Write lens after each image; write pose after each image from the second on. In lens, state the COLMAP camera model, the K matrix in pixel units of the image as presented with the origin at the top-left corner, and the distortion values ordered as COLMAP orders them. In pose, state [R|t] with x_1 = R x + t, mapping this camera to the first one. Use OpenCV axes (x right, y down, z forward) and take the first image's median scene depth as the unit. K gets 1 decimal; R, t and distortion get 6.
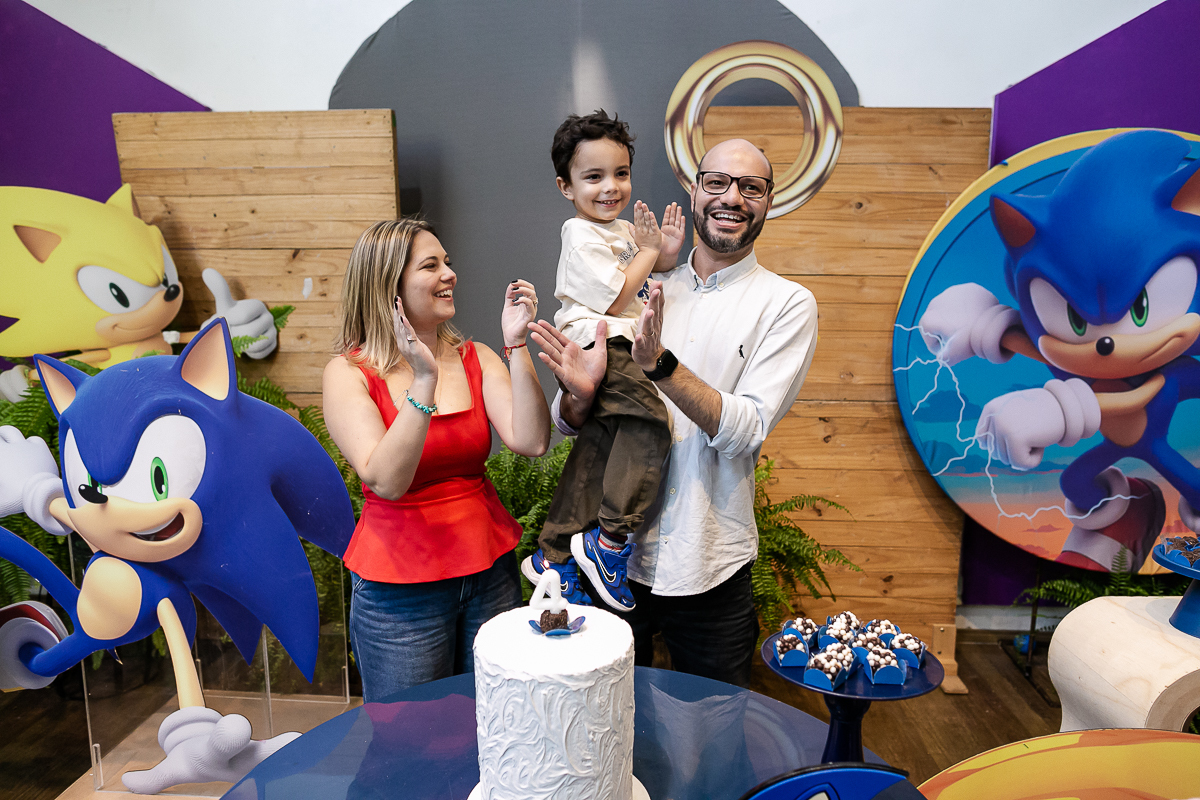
lens RADIAL K [[844.7, 0, 585.4], [0, 844.7, 387.3], [0, 0, 1]] dist [-0.057283, 0.044809]
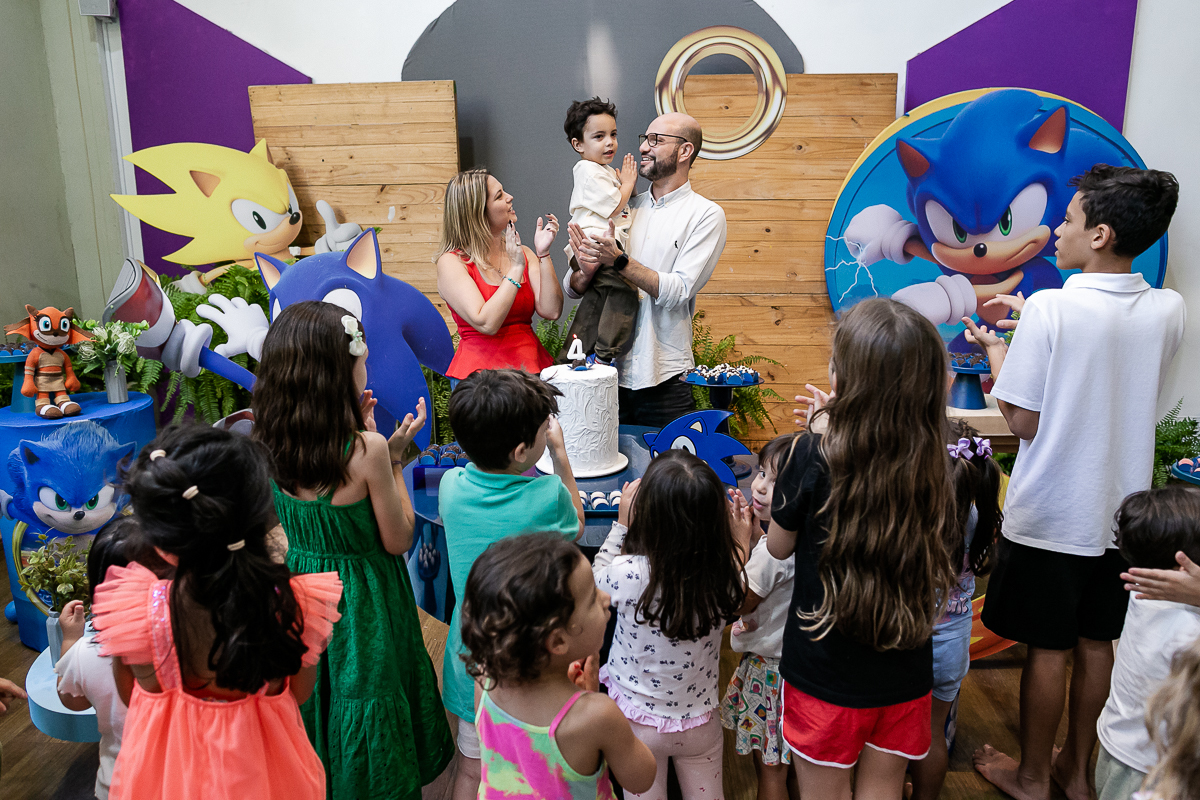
lens RADIAL K [[964.6, 0, 582.4], [0, 964.6, 401.4], [0, 0, 1]] dist [-0.048239, -0.017965]
pose [[0.999392, -0.004364, -0.034601, 0.028765], [0.006309, 0.998394, 0.056302, 0.102664], [0.034299, -0.056486, 0.997814, -0.576871]]
